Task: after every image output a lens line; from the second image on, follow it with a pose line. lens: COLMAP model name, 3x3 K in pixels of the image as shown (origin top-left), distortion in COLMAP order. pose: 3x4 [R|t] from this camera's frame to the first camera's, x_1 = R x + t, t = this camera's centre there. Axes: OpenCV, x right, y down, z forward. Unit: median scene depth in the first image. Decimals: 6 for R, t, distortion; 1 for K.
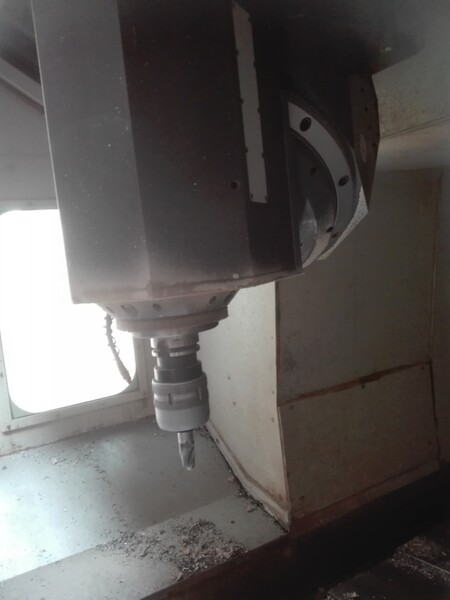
lens RADIAL K [[481.4, 0, 224.1], [0, 481.4, 298.0], [0, 0, 1]] dist [0.036648, -0.007963]
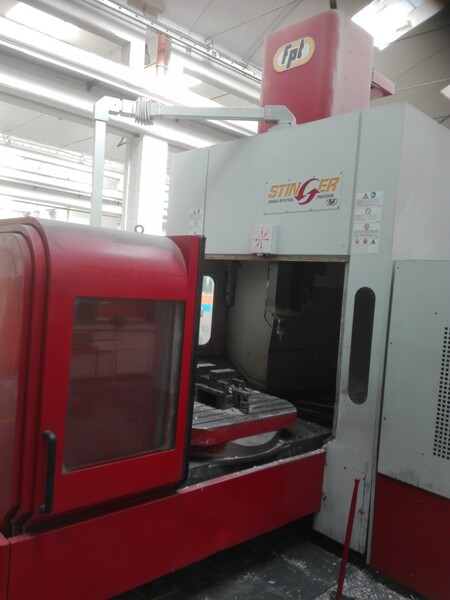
lens RADIAL K [[481.4, 0, 224.7], [0, 481.4, 299.6], [0, 0, 1]] dist [0.036648, -0.007963]
pose [[0.958929, 0.170771, 0.226477, -0.811118], [-0.159996, 0.984959, -0.065250, 0.122615], [-0.234213, 0.026335, 0.971828, -1.731296]]
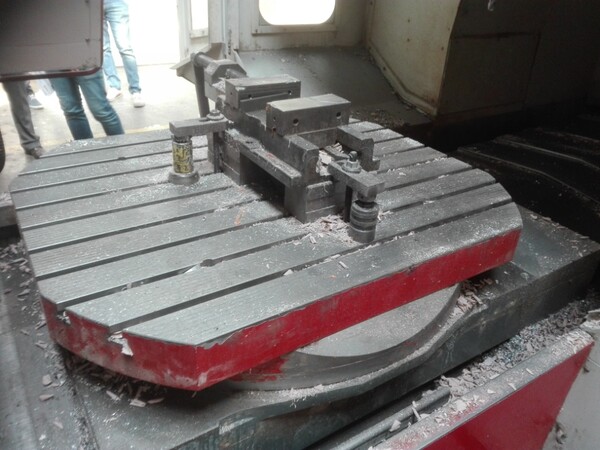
lens RADIAL K [[481.4, 0, 297.1], [0, 481.4, 223.3], [0, 0, 1]] dist [0.036648, -0.007963]
pose [[0.986703, 0.115965, 0.113887, -0.418388], [-0.153493, 0.895280, 0.418227, 0.156683], [-0.053461, -0.430147, 0.901175, -0.541462]]
